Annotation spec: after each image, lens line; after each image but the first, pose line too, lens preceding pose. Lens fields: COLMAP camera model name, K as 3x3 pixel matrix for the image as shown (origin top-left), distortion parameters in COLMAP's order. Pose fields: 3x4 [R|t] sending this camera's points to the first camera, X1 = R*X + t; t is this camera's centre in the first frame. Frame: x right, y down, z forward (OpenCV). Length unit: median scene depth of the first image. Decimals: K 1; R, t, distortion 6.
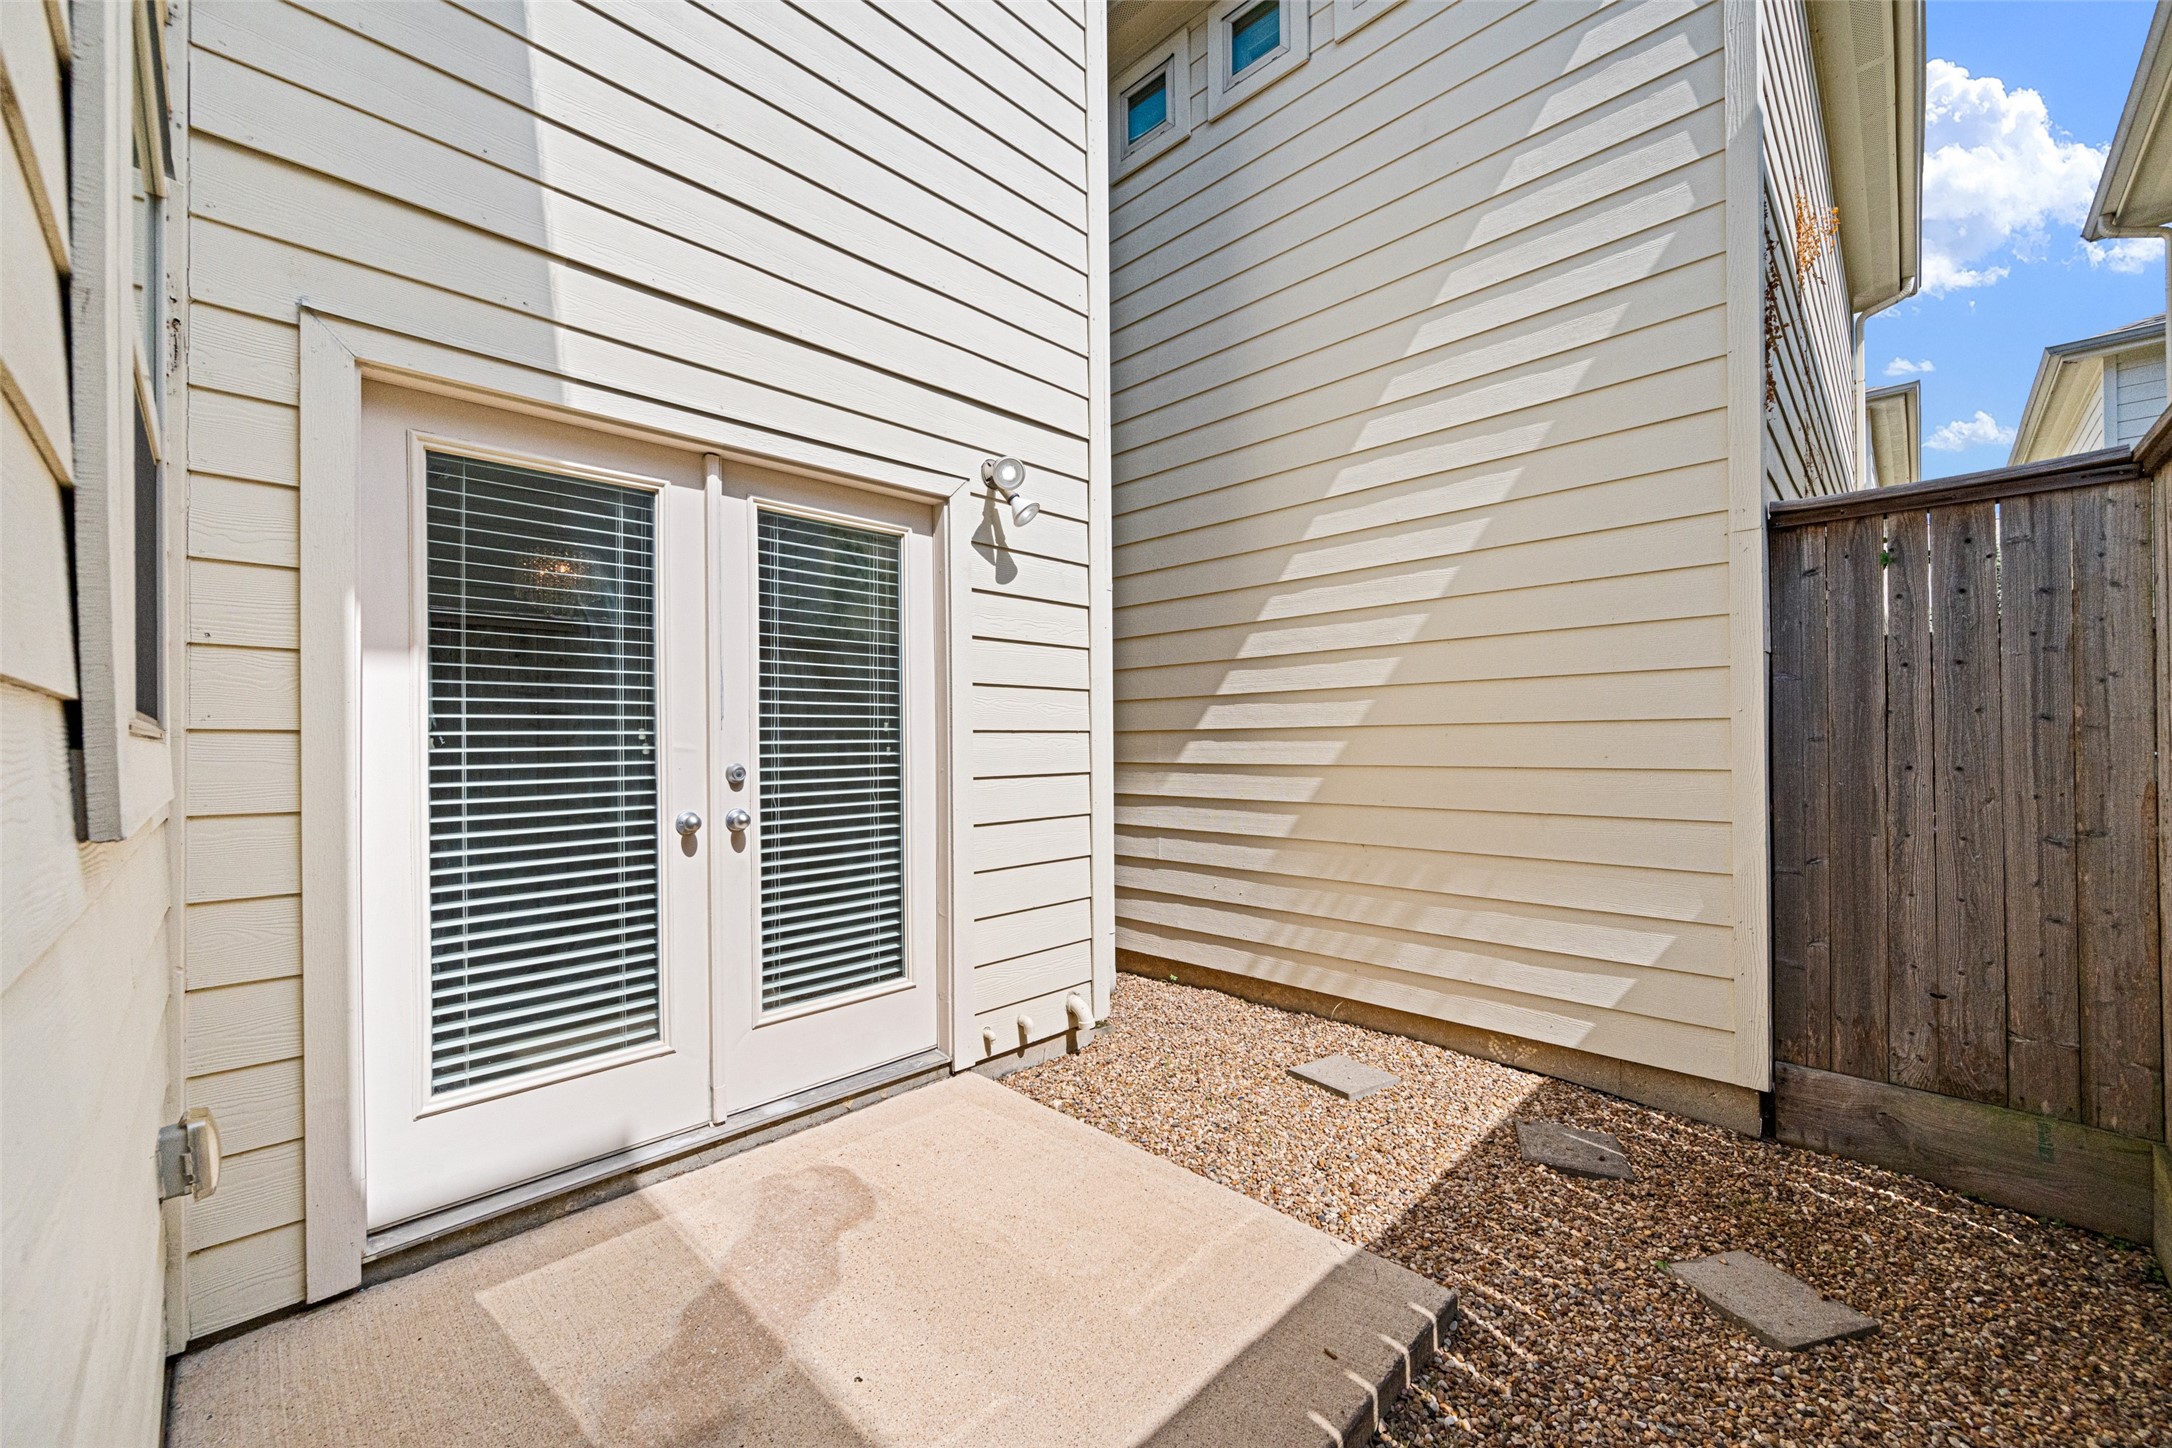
lens RADIAL K [[846.8, 0, 1092.1], [0, 846.8, 738.5], [0, 0, 1]] dist [0.001153, 0.000077]
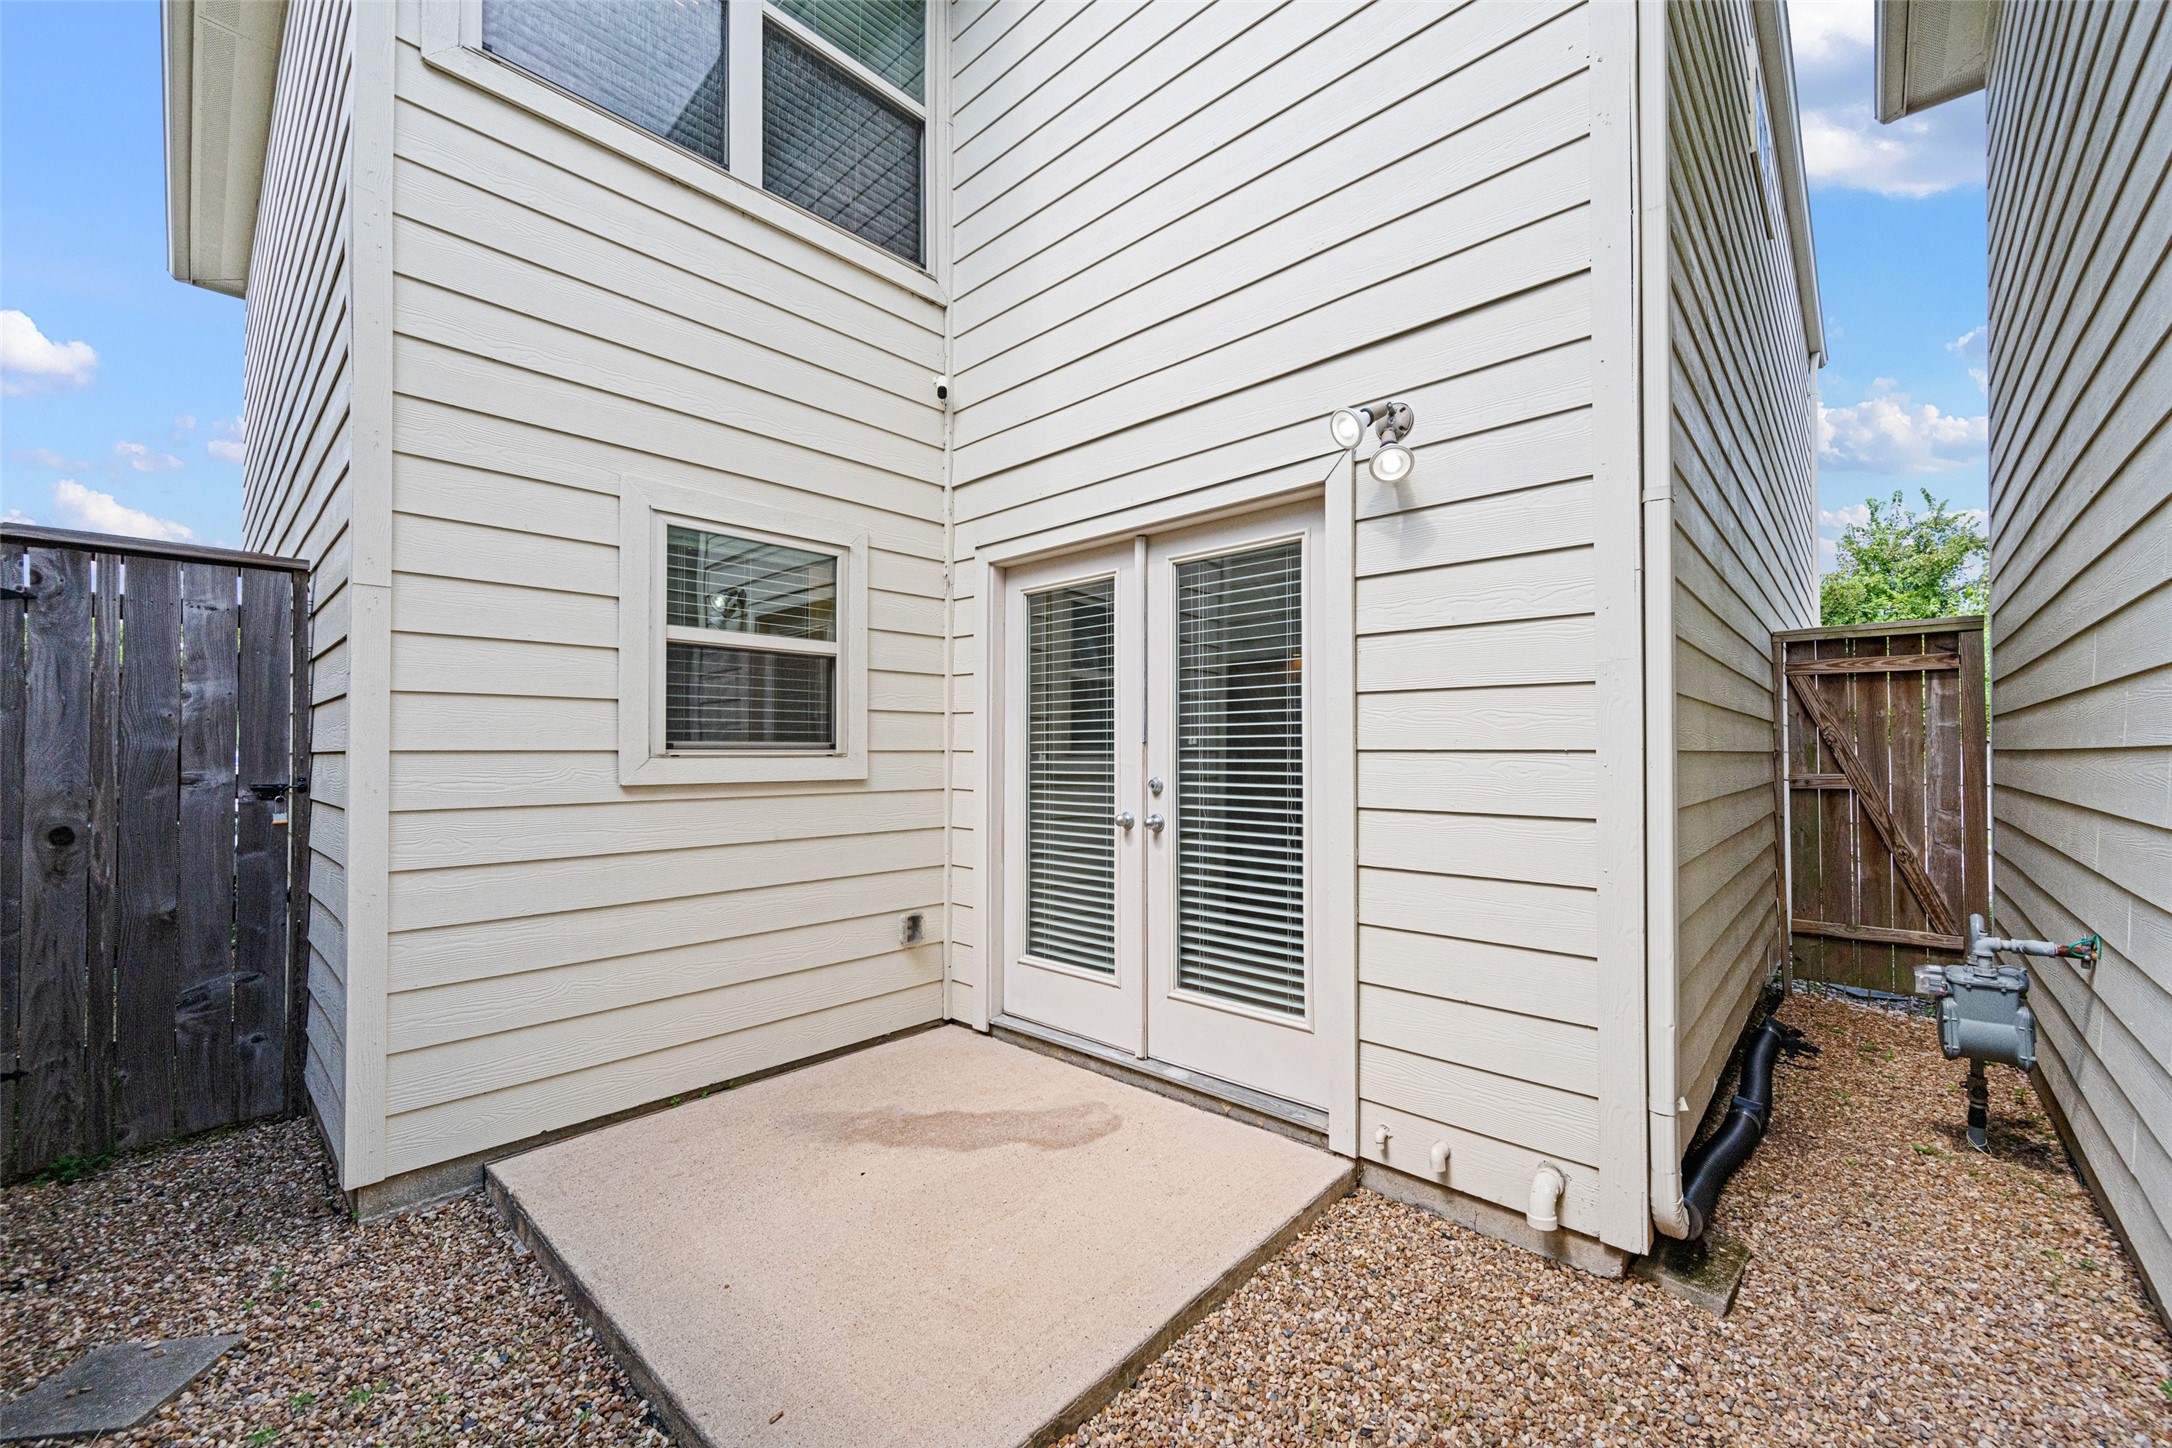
lens RADIAL K [[846.8, 0, 1092.1], [0, 846.8, 738.5], [0, 0, 1]] dist [0.001153, 0.000077]
pose [[0.030980, -0.003996, -0.999512, 0.826943], [-0.000859, 0.999992, -0.004024, -0.021411], [0.999520, 0.000983, 0.030976, 0.880221]]
